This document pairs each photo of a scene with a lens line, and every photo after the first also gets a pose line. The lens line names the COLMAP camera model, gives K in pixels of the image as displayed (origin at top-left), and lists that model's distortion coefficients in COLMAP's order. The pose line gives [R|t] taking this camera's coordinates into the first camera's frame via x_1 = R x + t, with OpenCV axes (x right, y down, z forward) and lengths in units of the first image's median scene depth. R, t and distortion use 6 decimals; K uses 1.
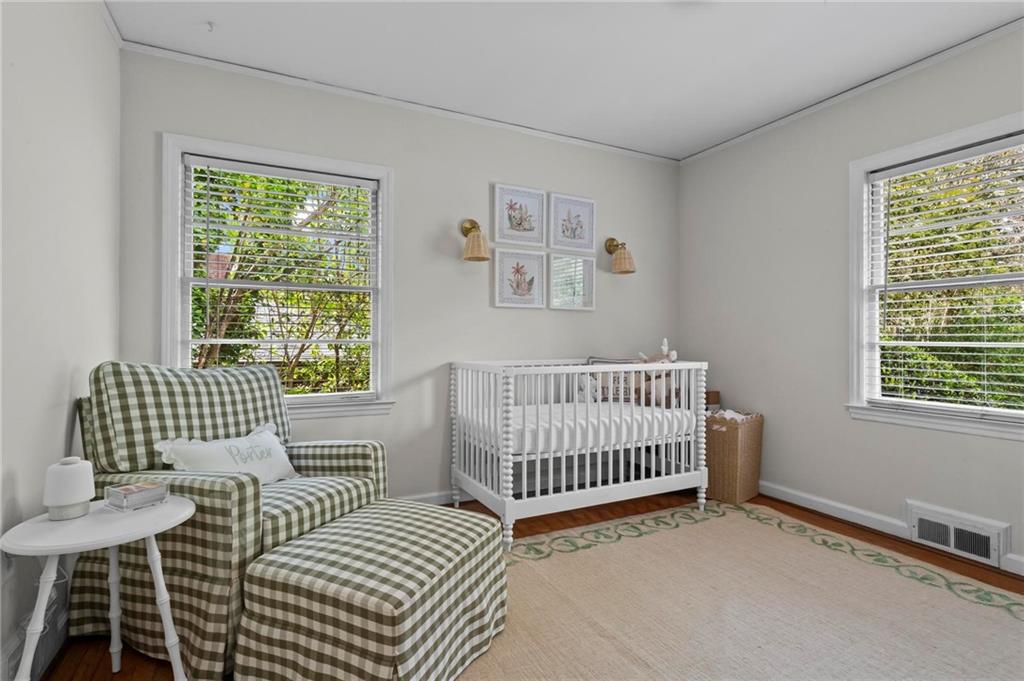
lens RADIAL K [[493.8, 0, 504.8], [0, 493.8, 338.9], [0, 0, 1]] dist [-0.001050, 0.001262]
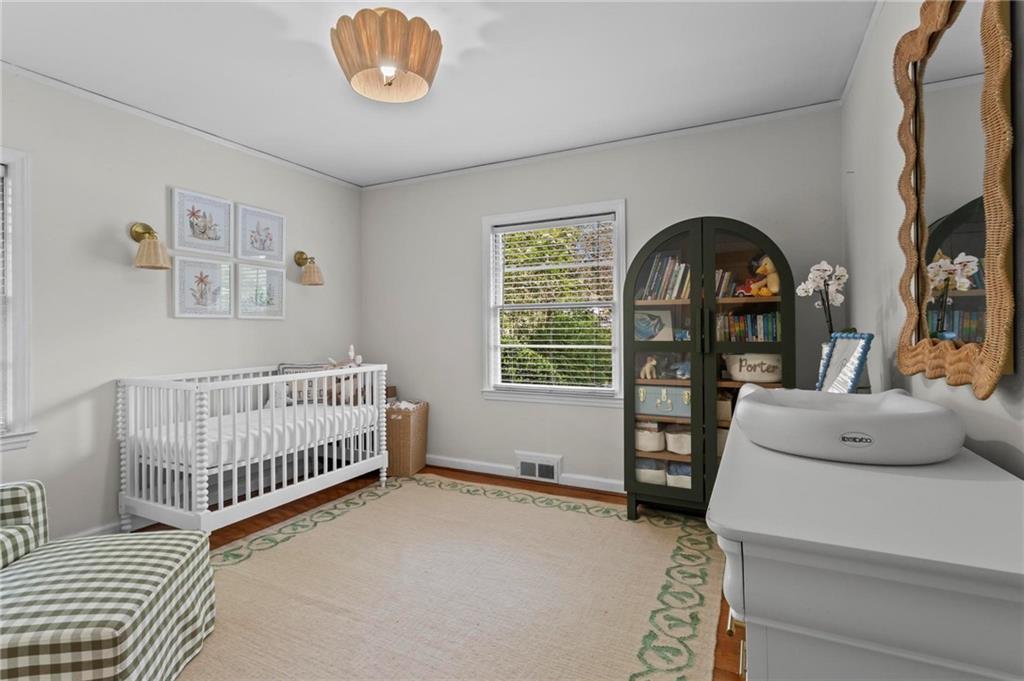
lens RADIAL K [[493.8, 0, 512.2], [0, 493.8, 322.9], [0, 0, 1]] dist [-0.001050, 0.001262]
pose [[0.797256, -0.002945, 0.603634, -0.089458], [0.008820, 0.999938, -0.006771, -0.049701], [-0.603576, 0.010722, 0.797233, -0.182407]]
